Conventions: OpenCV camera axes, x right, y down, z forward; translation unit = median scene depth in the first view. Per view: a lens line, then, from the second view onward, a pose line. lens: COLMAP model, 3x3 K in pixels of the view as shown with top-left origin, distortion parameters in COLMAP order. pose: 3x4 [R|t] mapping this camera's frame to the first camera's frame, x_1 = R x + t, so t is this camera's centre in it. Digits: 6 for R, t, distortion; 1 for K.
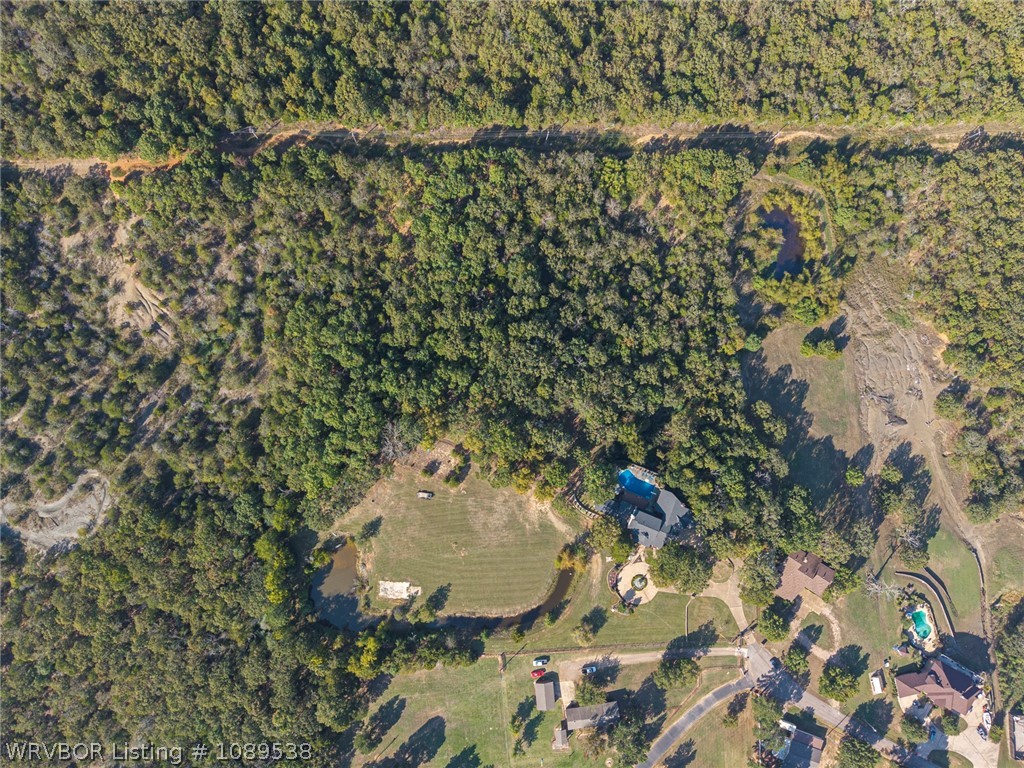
lens RADIAL K [[702.8, 0, 514.9], [0, 702.8, 383.0], [0, 0, 1]] dist [-0.004260, -0.008293]
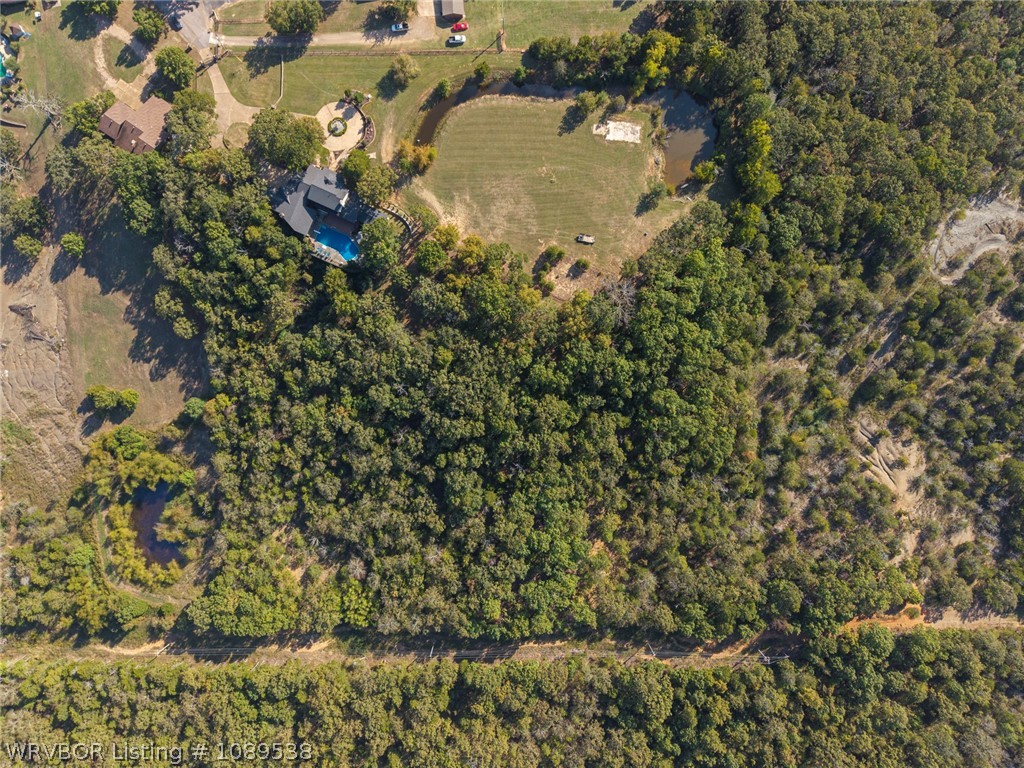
lens RADIAL K [[702.8, 0, 514.9], [0, 702.8, 383.0], [0, 0, 1]] dist [-0.004260, -0.008293]
pose [[-0.997291, -0.026610, -0.068582, 0.012936], [0.026680, -0.999644, -0.000100, -0.018580], [-0.068555, -0.001929, 0.997645, 0.136119]]
